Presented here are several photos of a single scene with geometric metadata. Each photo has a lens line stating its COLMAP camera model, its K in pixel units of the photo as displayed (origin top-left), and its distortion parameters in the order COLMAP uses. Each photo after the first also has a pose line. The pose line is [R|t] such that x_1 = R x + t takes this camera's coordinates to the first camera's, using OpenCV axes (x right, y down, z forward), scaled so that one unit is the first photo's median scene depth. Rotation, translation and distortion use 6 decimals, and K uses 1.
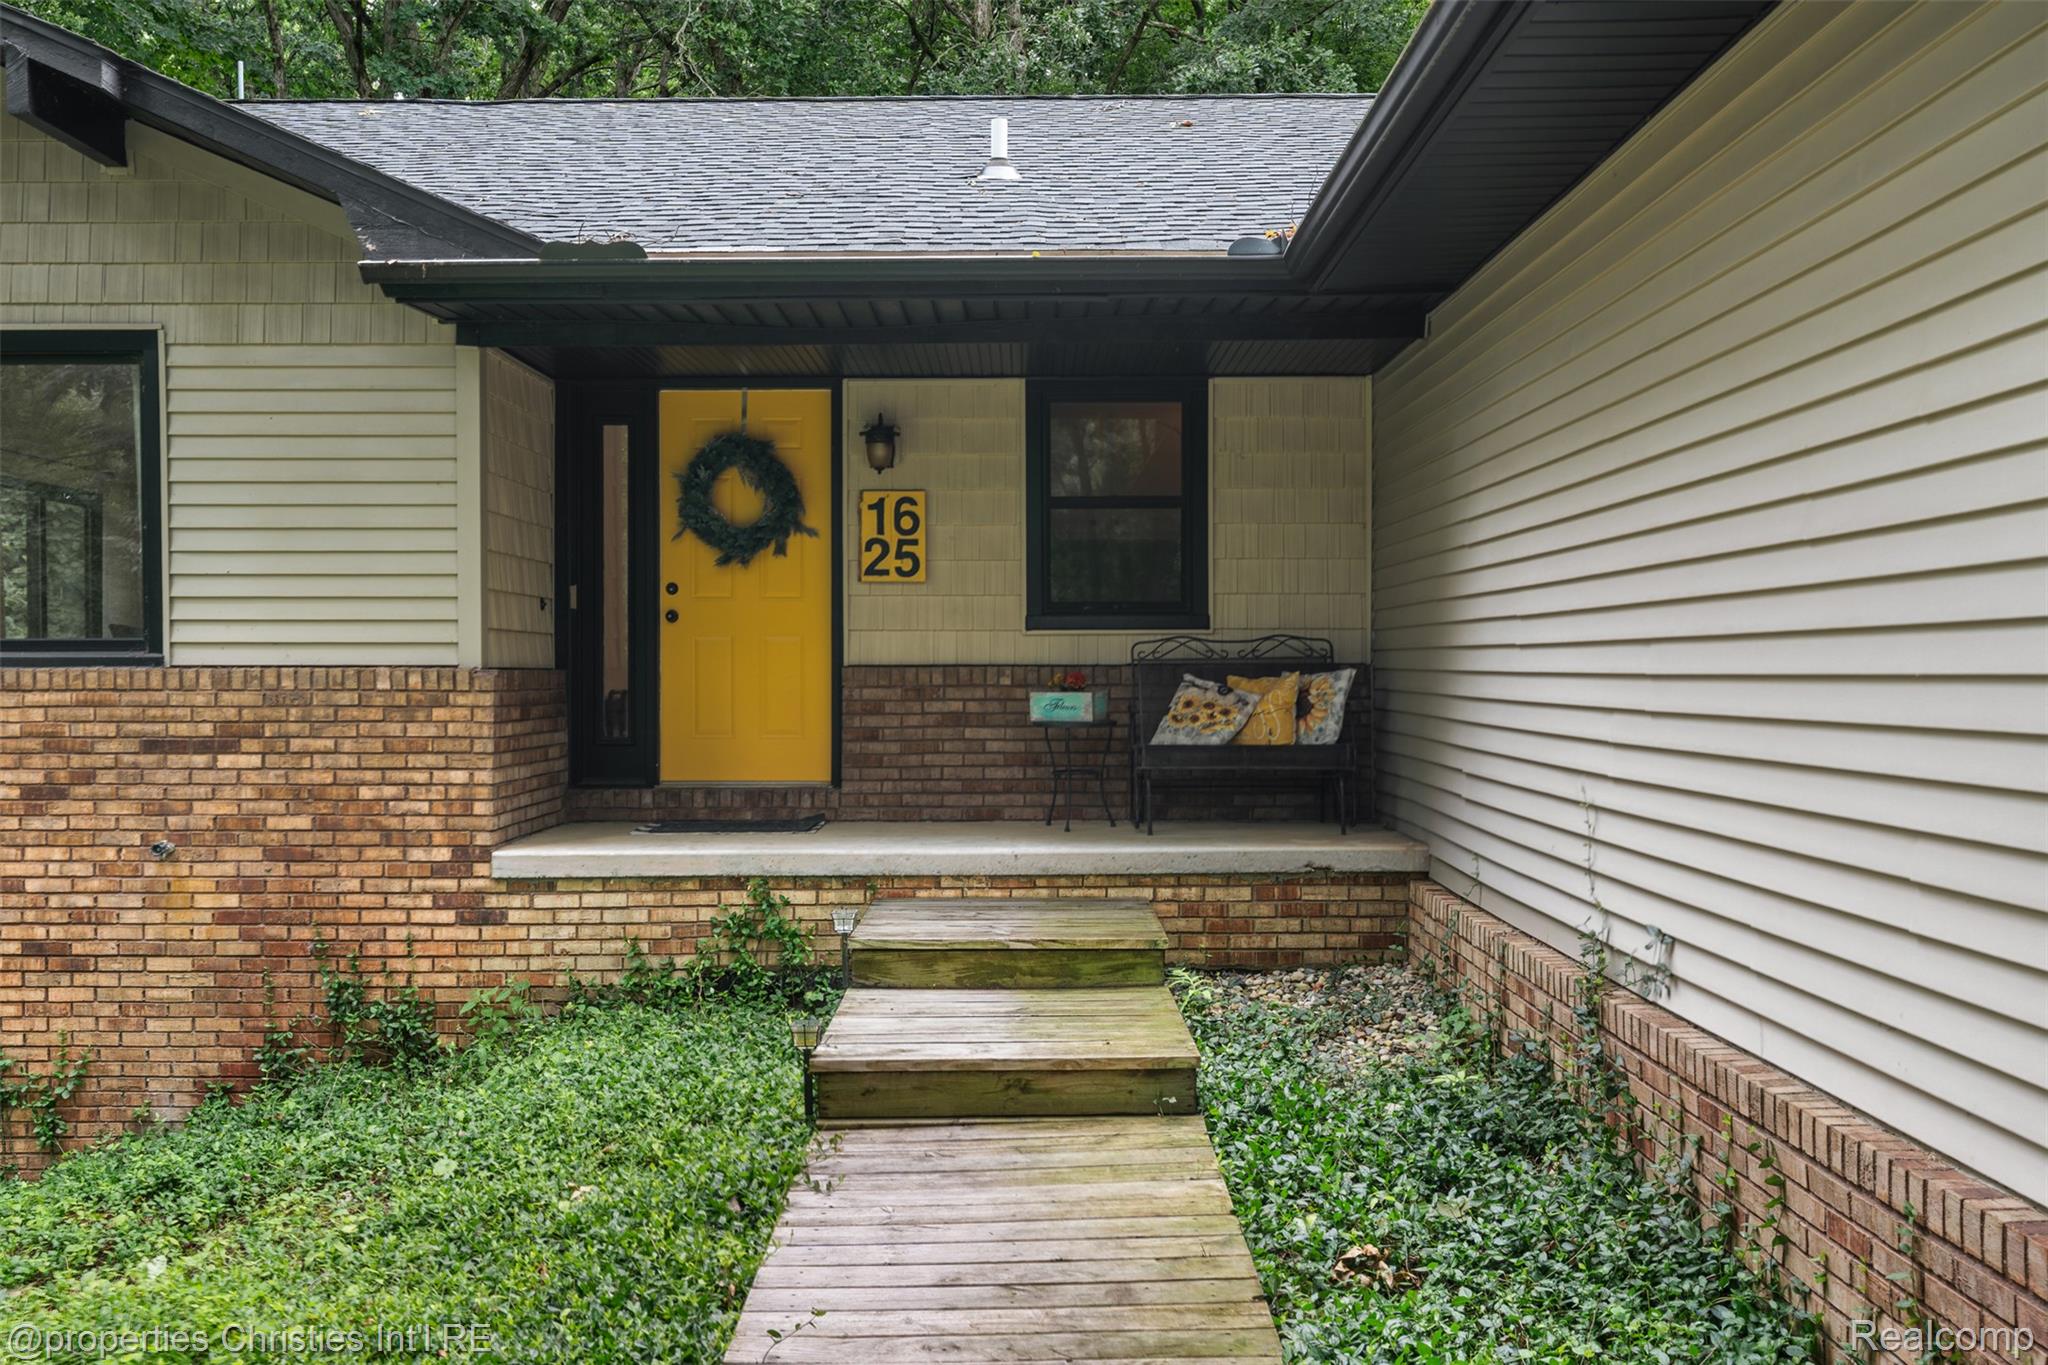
lens RADIAL K [[1798.7, 0, 1029.5], [0, 1798.7, 698.0], [0, 0, 1]] dist [0.006099, -0.002368]
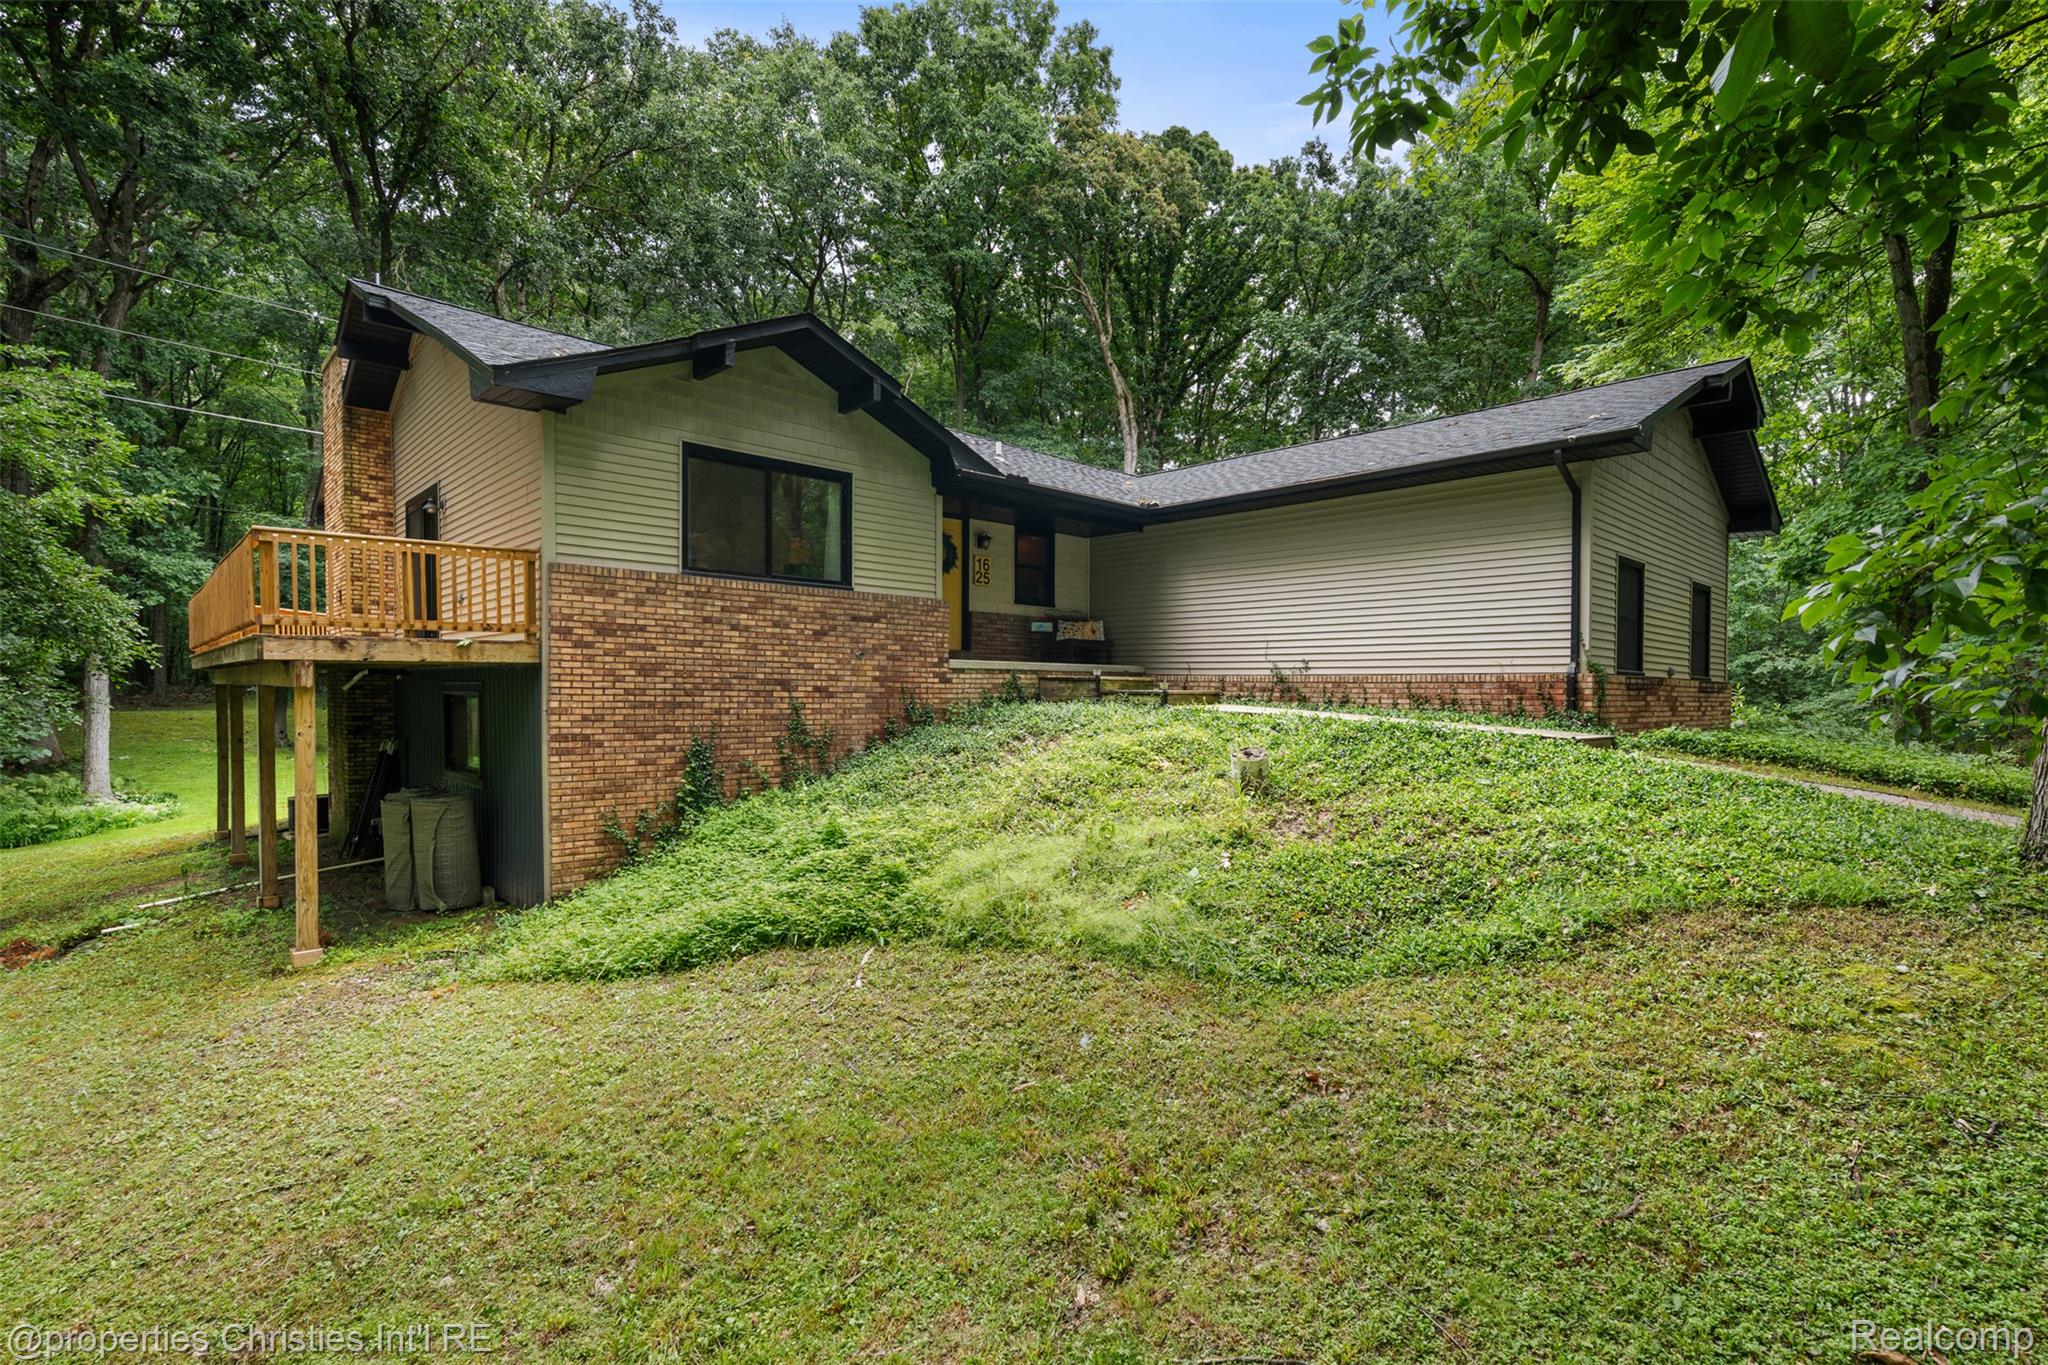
lens RADIAL K [[926.7, 0, 1039.6], [0, 926.7, 698.6], [0, 0, 1]] dist [0.002688, -0.000076]
pose [[0.725366, 0.004528, 0.688348, -1.277053], [-0.000375, 0.999981, -0.006183, 0.161317], [-0.688363, 0.004227, 0.725354, -0.269608]]
